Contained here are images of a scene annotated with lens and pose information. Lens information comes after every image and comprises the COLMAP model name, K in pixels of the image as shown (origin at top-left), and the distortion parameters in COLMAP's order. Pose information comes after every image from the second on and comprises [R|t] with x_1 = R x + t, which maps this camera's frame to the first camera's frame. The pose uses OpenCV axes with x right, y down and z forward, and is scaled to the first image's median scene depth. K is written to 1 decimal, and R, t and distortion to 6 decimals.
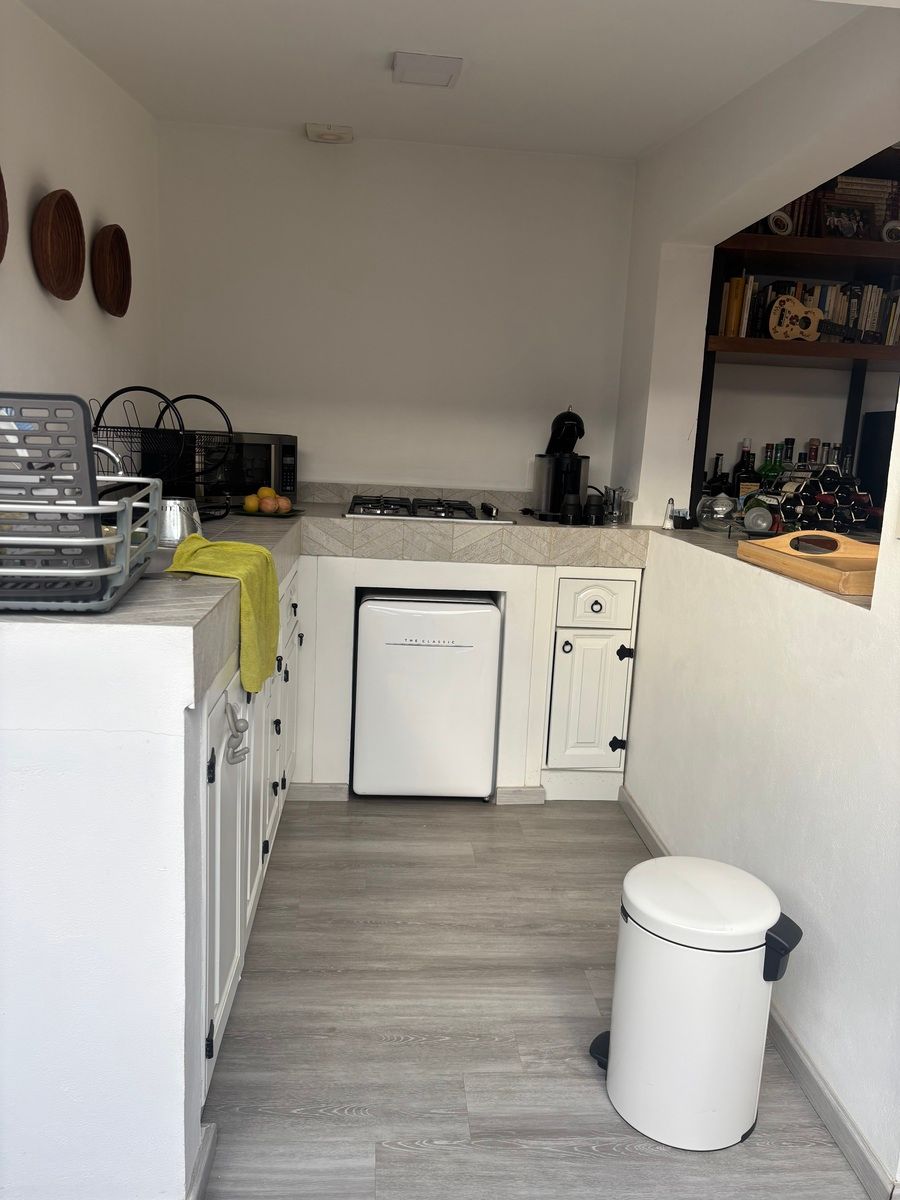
lens RADIAL K [[906.3, 0, 447.7], [0, 906.3, 601.3], [0, 0, 1]] dist [0.007830, 0.001322]
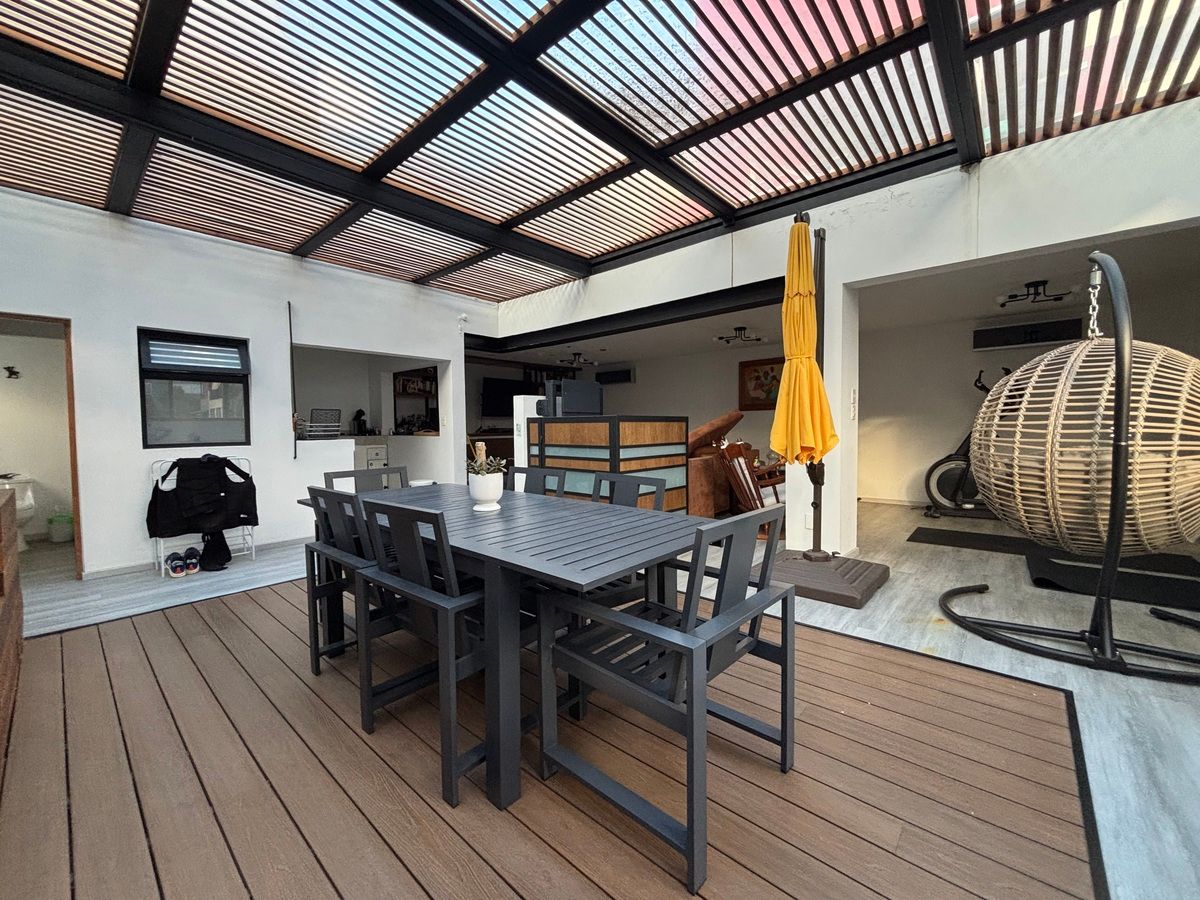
lens RADIAL K [[481.7, 0, 599.7], [0, 481.7, 449.3], [0, 0, 1]] dist [-0.002554, -0.000267]
pose [[0.706228, -0.089784, 0.702268, -0.667438], [0.171276, 0.984129, -0.046421, 0.260382], [-0.686954, 0.153065, 0.710397, -1.294160]]
